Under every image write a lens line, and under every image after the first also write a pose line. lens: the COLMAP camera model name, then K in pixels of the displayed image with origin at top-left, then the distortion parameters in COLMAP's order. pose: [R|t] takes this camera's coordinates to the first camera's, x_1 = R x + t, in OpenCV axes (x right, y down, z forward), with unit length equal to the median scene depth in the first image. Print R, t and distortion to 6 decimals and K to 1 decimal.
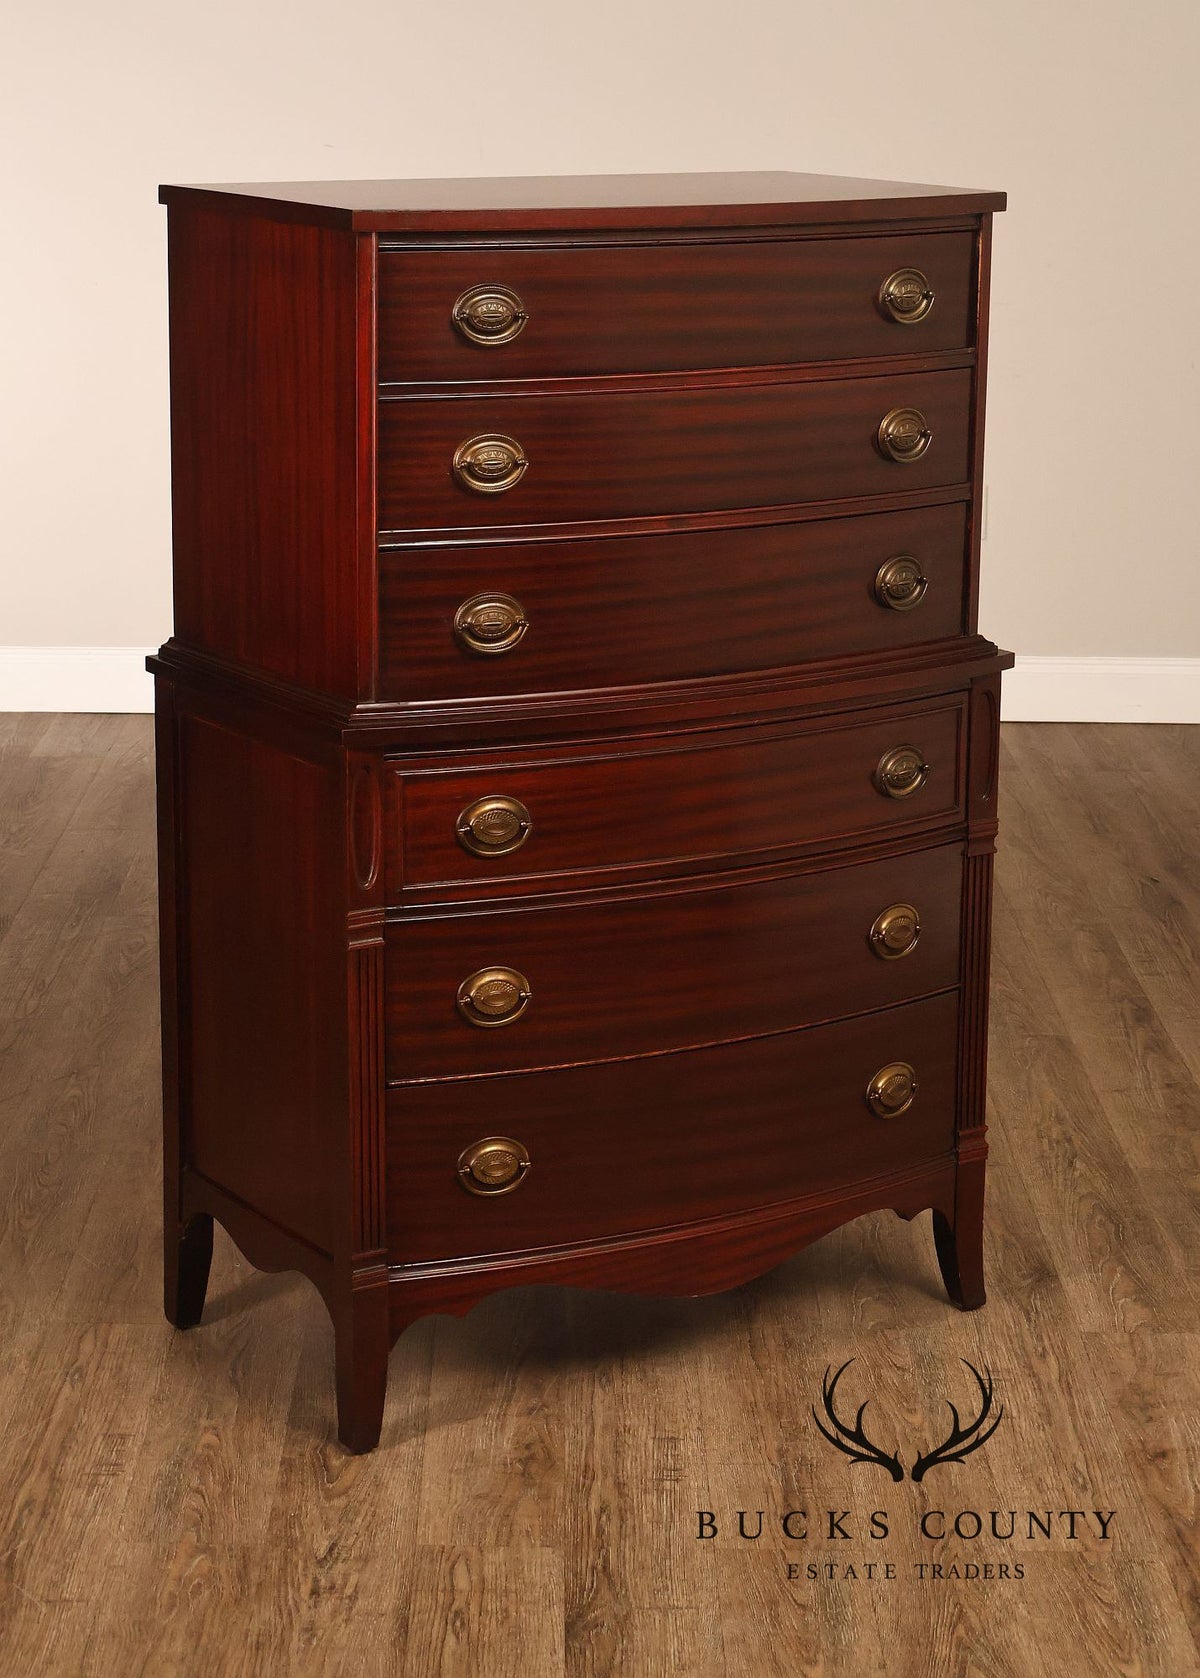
lens RADIAL K [[3605.2, 0, 600.0], [0, 3605.2, 839.0], [0, 0, 1]] dist [-0.013073, 0.037174]
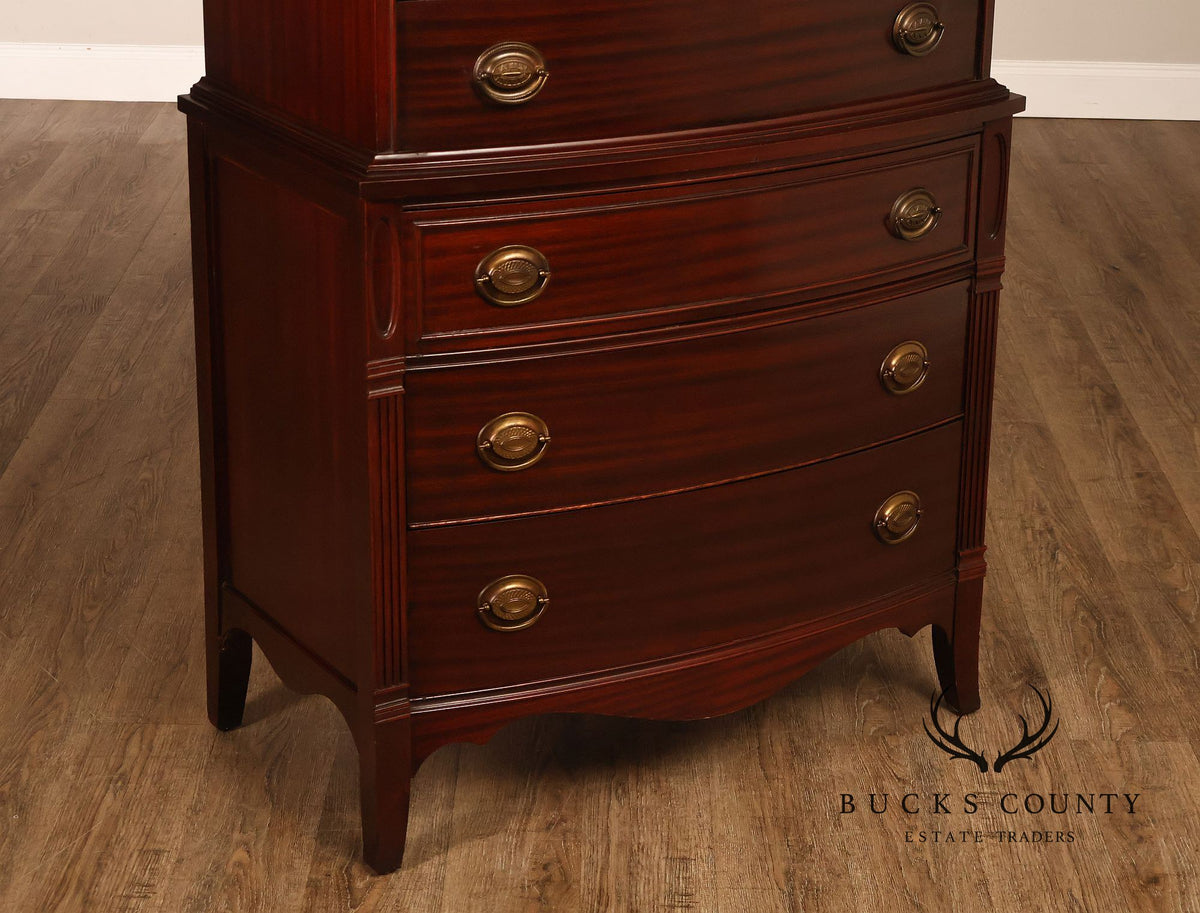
lens RADIAL K [[2697.0, 0, 614.9], [0, 2697.0, 456.5], [0, 0, 1]] dist [0.003909, -0.094858]
pose [[0.999929, 0.008801, -0.008034, 0.005423], [-0.007867, 0.993942, 0.109622, -0.035459], [0.008950, -0.109551, 0.993941, 0.240197]]
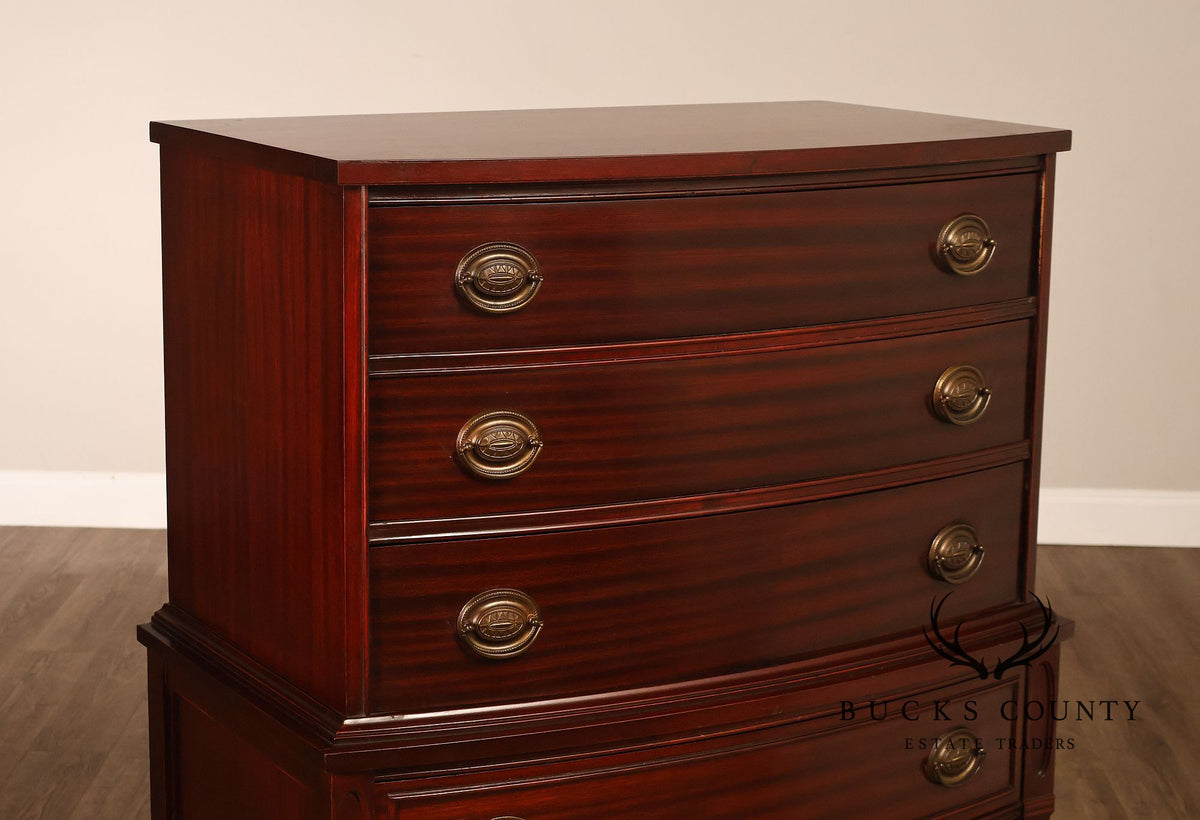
lens RADIAL K [[2448.0, 0, 577.6], [0, 2448.0, 409.9], [0, 0, 1]] dist [-0.045476, 0.134249]
pose [[0.999456, 0.006560, -0.032317, 0.007518], [-0.007822, 0.999205, -0.039087, -0.086331], [0.032035, 0.039318, 0.998713, 0.391547]]
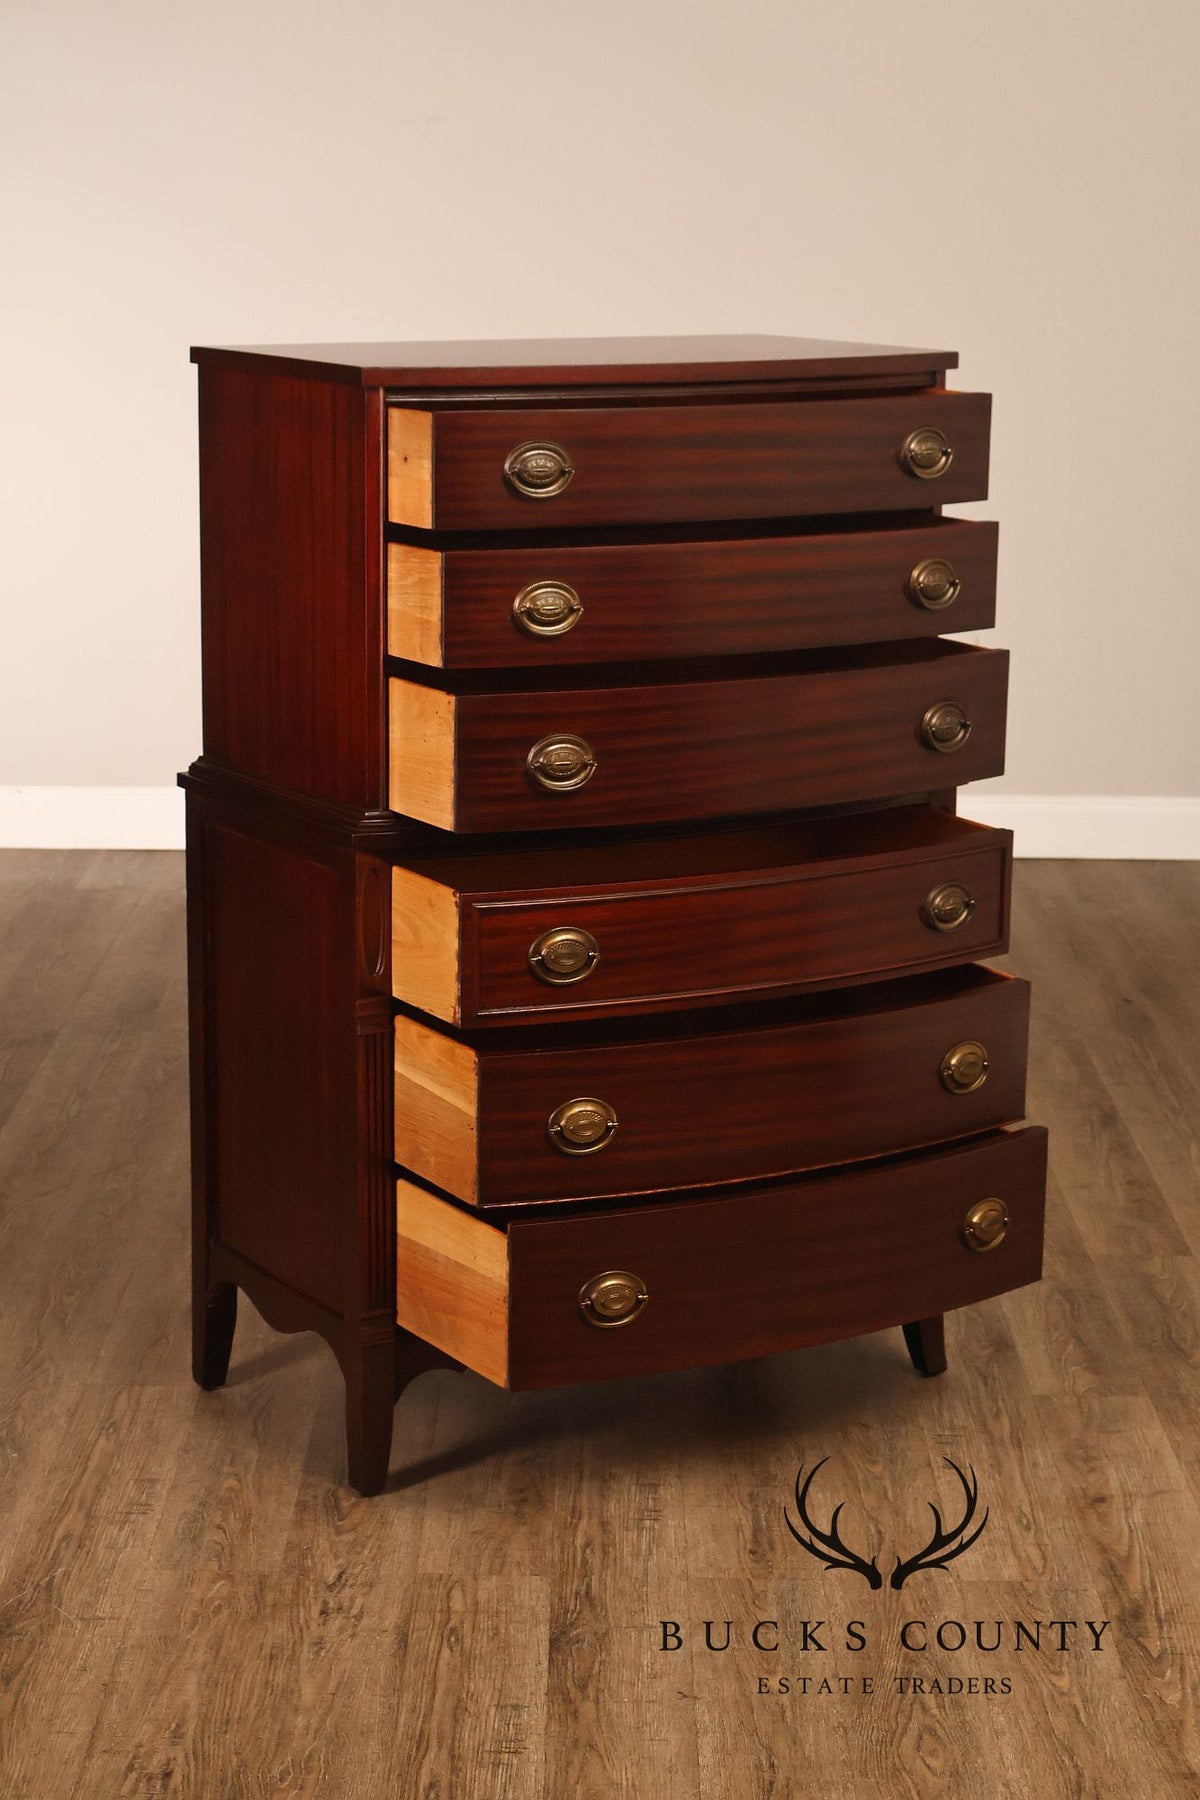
lens RADIAL K [[3555.7, 0, 600.0], [0, 3555.7, 900.0], [0, 0, 1]] dist [-0.010229, 0.014321]
pose [[0.999931, 0.000324, -0.011716, 0.016687], [-0.000670, 0.999562, -0.029588, 0.021140], [0.011701, 0.029594, 0.999494, -0.086657]]
